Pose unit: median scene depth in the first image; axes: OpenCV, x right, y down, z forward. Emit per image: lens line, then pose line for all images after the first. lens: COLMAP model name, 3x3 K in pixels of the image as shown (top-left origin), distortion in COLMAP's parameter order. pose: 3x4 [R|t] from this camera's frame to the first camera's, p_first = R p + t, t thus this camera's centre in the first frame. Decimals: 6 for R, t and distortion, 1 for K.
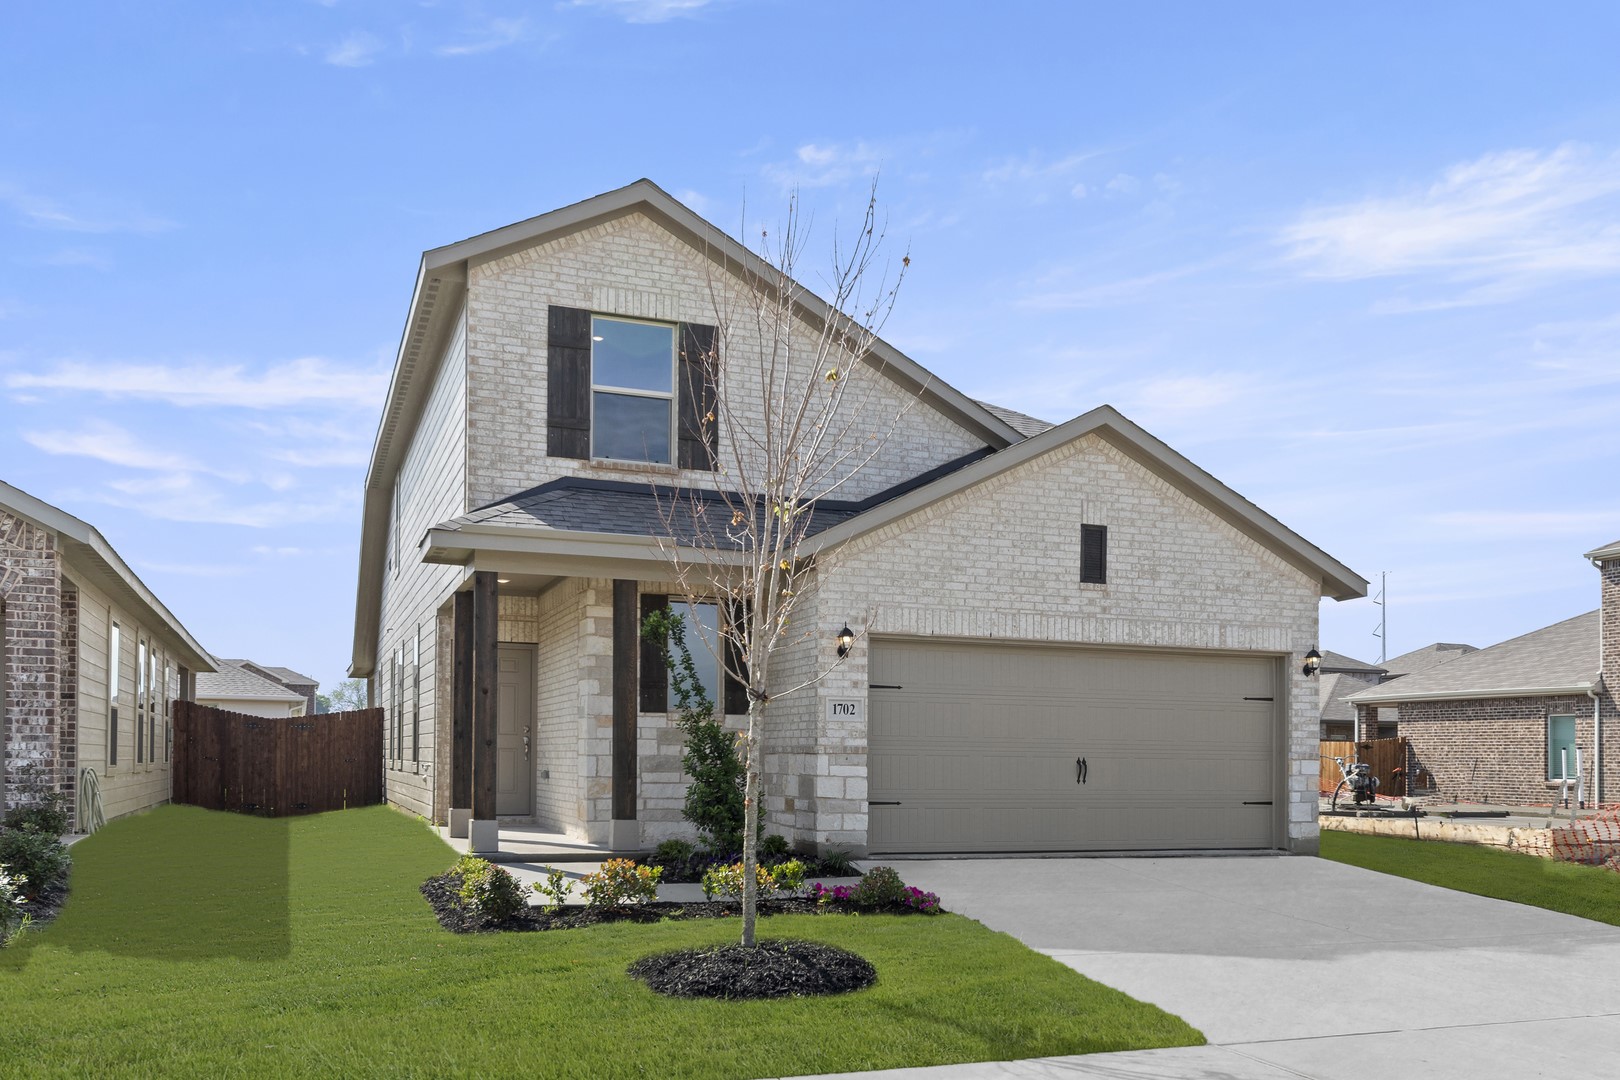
lens RADIAL K [[1101.4, 0, 805.6], [0, 1101.4, 578.1], [0, 0, 1]] dist [0.003046, -0.003458]
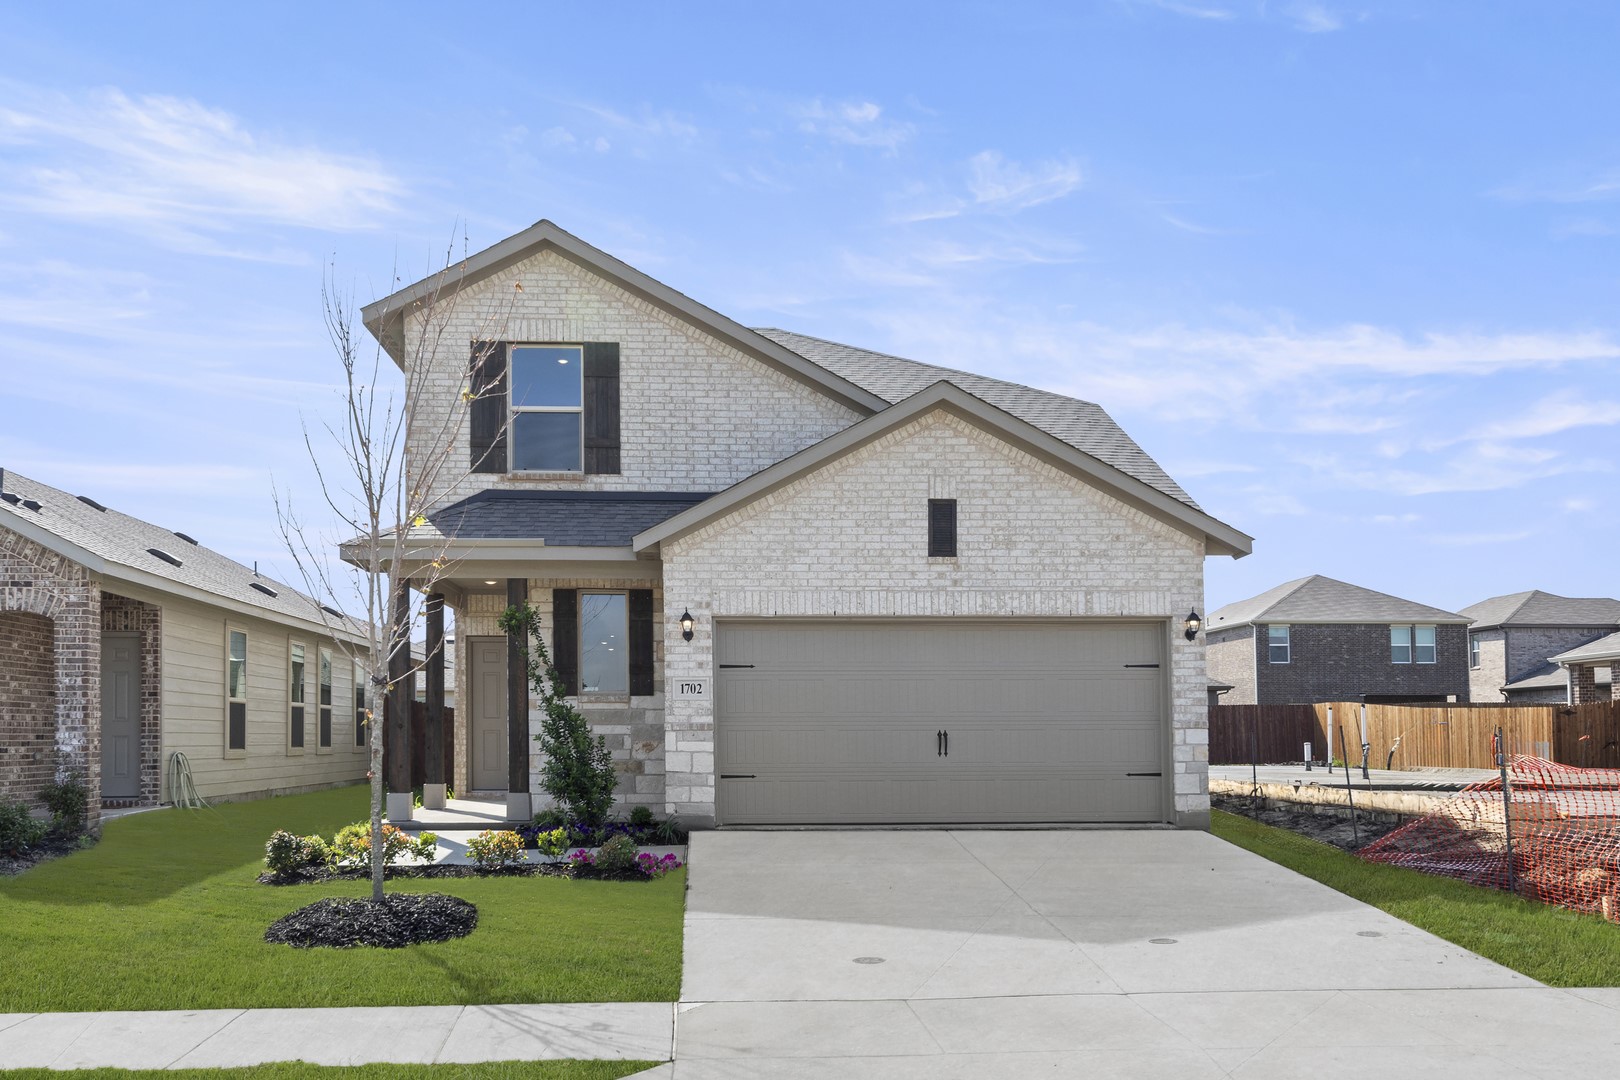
lens RADIAL K [[1065.6, 0, 807.7], [0, 1065.6, 540.6], [0, 0, 1]] dist [0.004431, -0.000658]
pose [[0.964698, -0.061899, -0.255980, 0.382432], [0.056871, 0.998016, -0.027003, 0.008880], [0.257143, 0.011492, 0.966305, 0.023663]]
